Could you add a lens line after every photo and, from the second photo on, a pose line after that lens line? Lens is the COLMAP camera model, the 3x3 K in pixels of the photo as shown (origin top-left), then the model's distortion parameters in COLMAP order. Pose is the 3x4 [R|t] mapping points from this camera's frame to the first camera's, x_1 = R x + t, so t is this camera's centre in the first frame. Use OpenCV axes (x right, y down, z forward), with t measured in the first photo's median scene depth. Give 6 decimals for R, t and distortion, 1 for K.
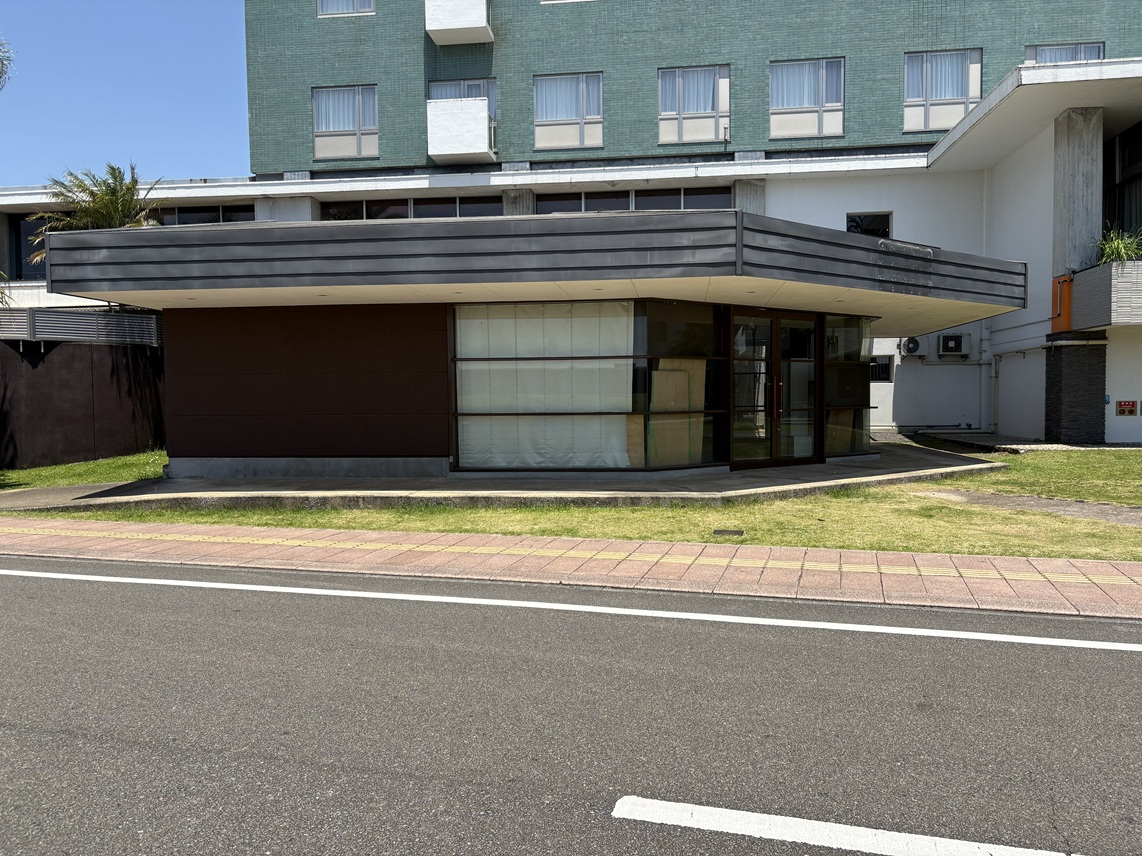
lens RADIAL K [[870.8, 0, 571.0], [0, 870.8, 428.0], [0, 0, 1]] dist [0.049744, -0.050614]
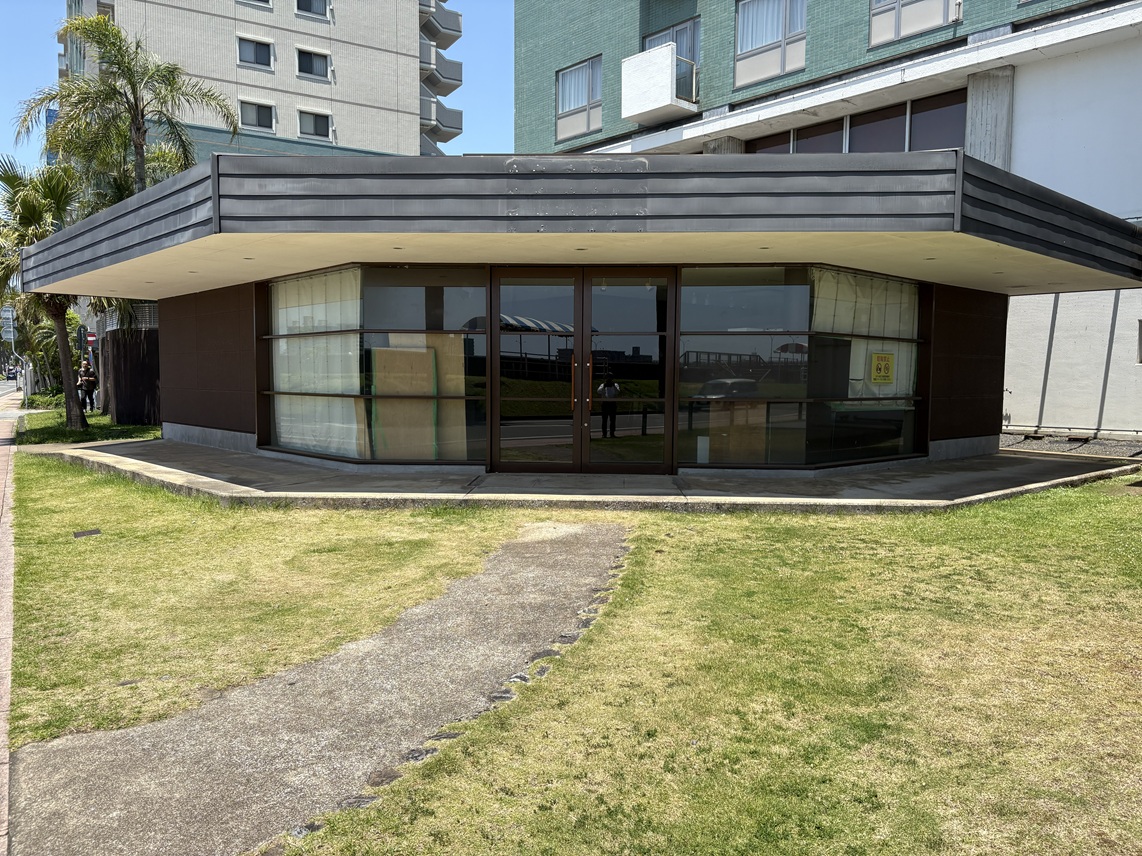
lens RADIAL K [[870.8, 0, 571.0], [0, 870.8, 428.0], [0, 0, 1]] dist [0.049744, -0.050614]
pose [[0.752842, 0.052884, -0.656074, 0.432758], [-0.036269, 0.998586, 0.038874, -0.014578], [0.657202, -0.005471, 0.753695, 0.254046]]
